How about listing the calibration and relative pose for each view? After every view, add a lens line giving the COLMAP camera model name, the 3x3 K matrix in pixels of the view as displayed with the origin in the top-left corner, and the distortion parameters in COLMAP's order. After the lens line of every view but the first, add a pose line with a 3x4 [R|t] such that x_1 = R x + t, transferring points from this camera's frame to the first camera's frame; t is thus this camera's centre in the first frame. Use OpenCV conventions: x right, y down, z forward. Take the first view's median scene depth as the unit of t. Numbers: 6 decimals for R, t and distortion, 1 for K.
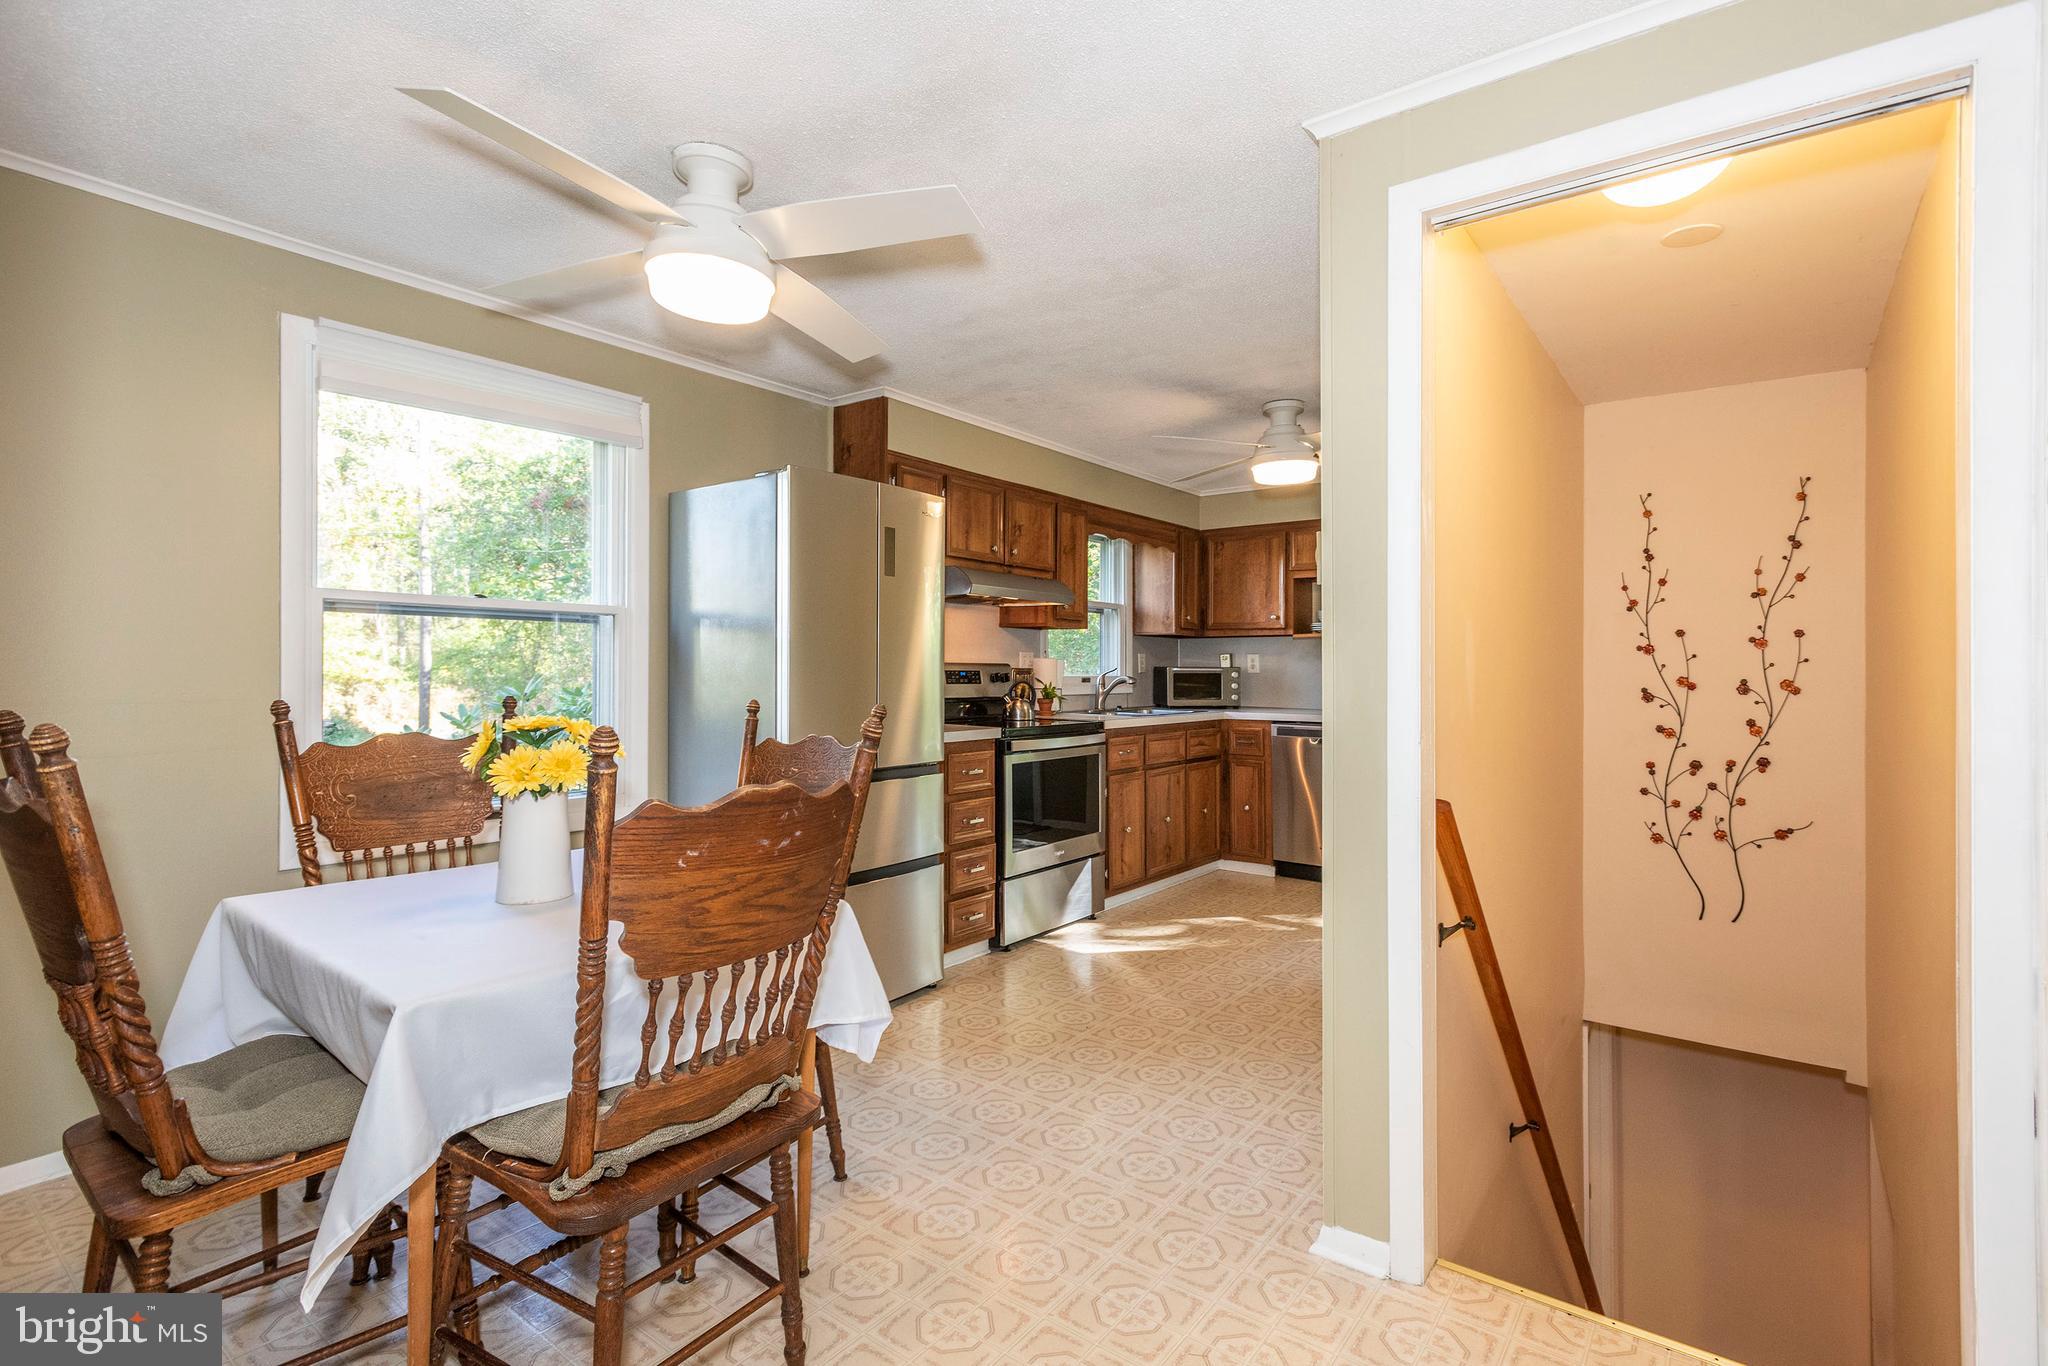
lens RADIAL K [[955.7, 0, 1020.5], [0, 955.7, 670.0], [0, 0, 1]] dist [0.008707, -0.002793]
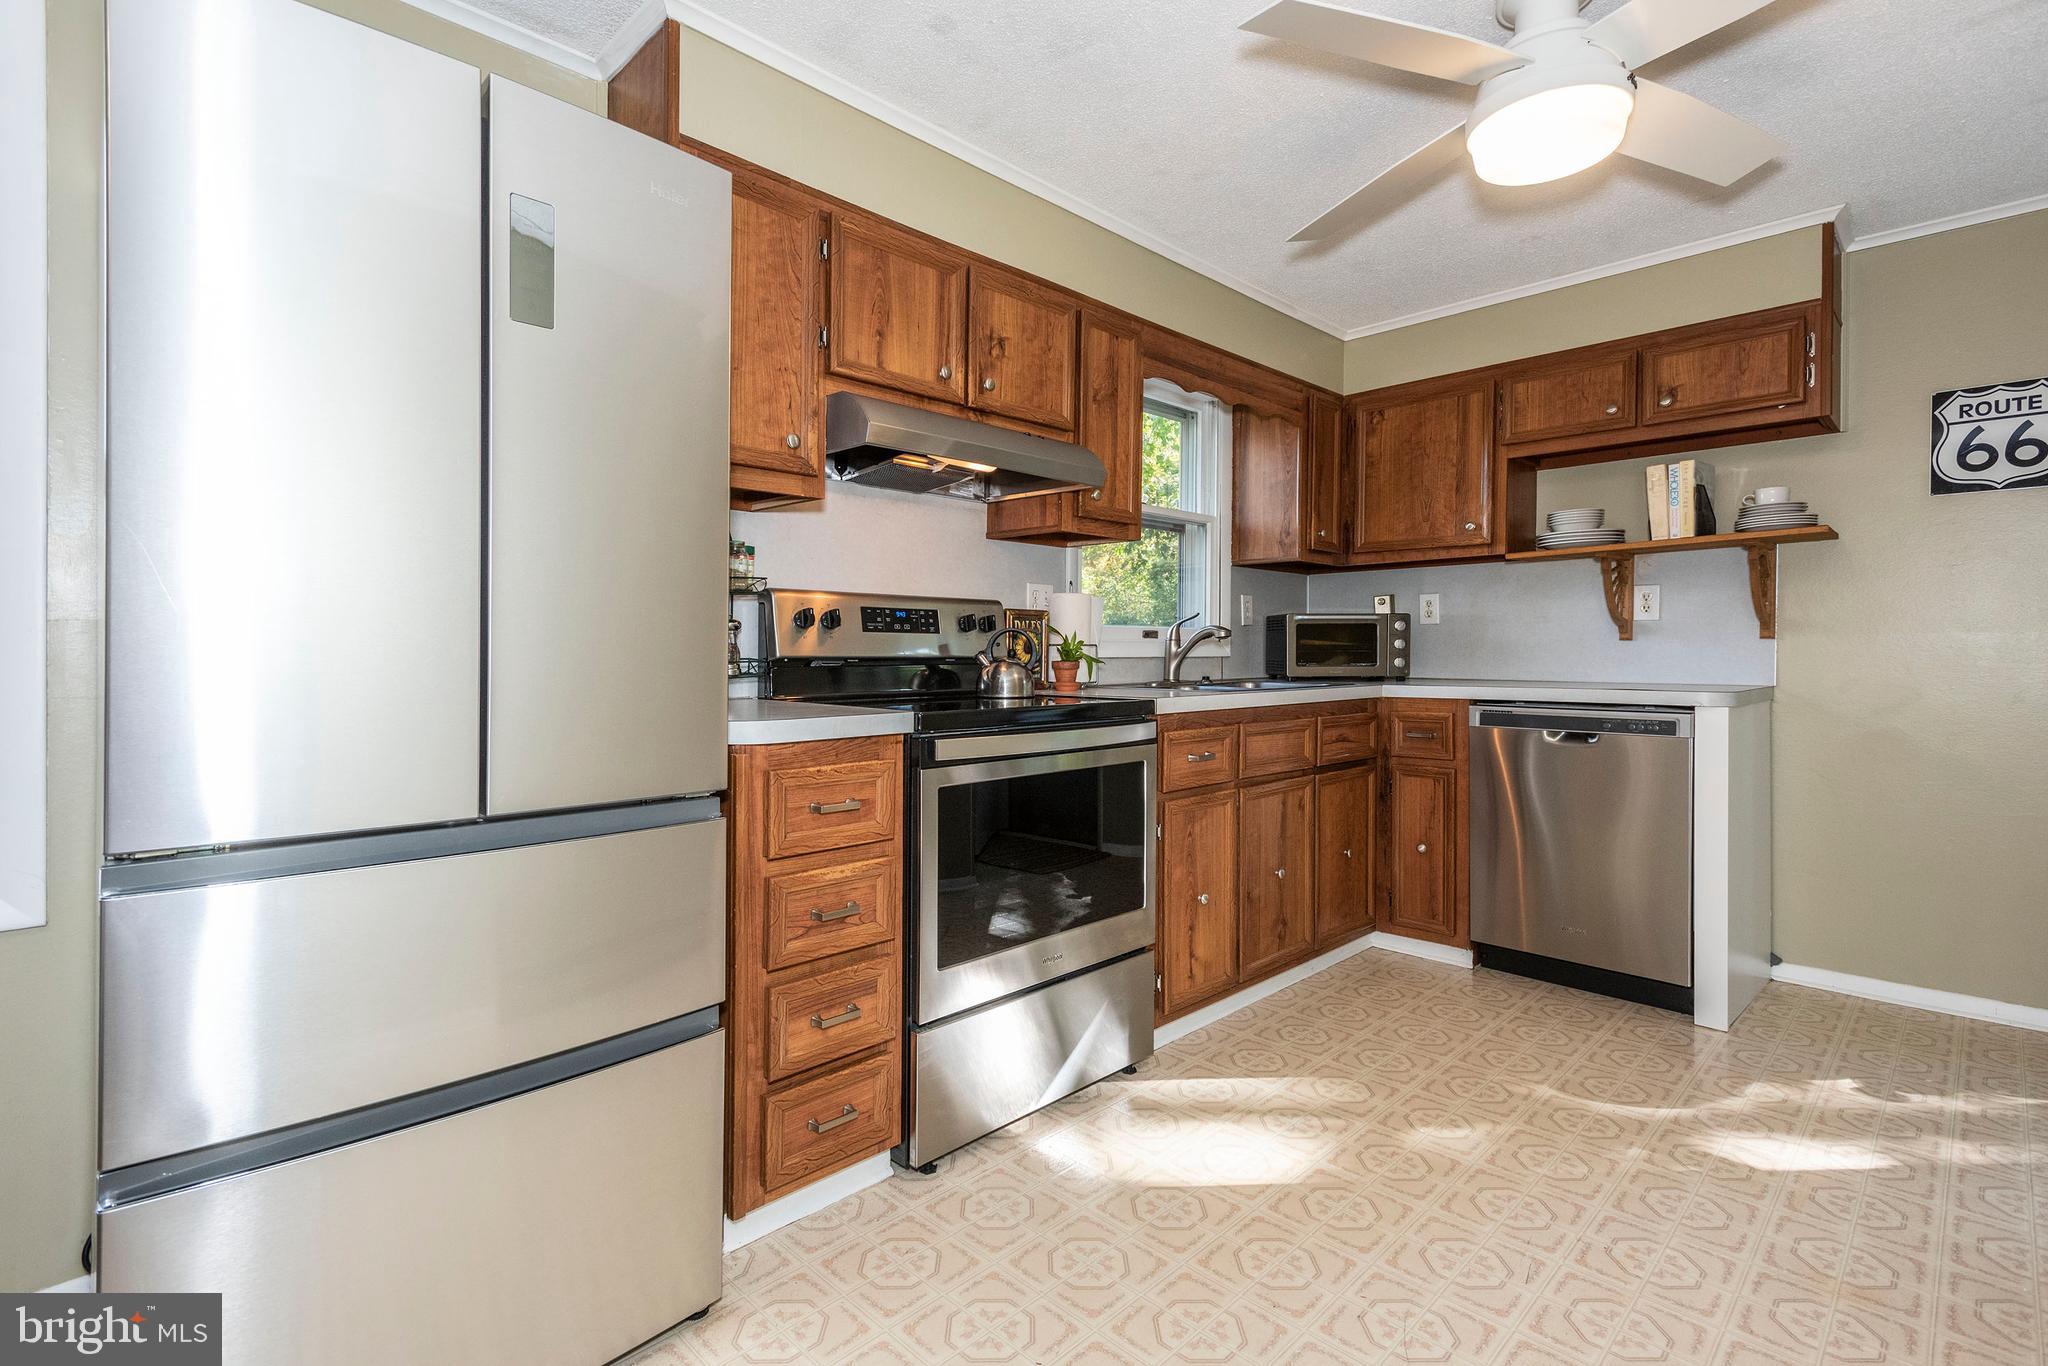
lens RADIAL K [[955.7, 0, 1024.0], [0, 955.7, 698.1], [0, 0, 1]] dist [0.008707, -0.002793]
pose [[0.991426, 0.000436, -0.130666, 0.076527], [0.005821, 0.998854, 0.047503, 0.024524], [0.130537, -0.047856, 0.990288, 0.419129]]
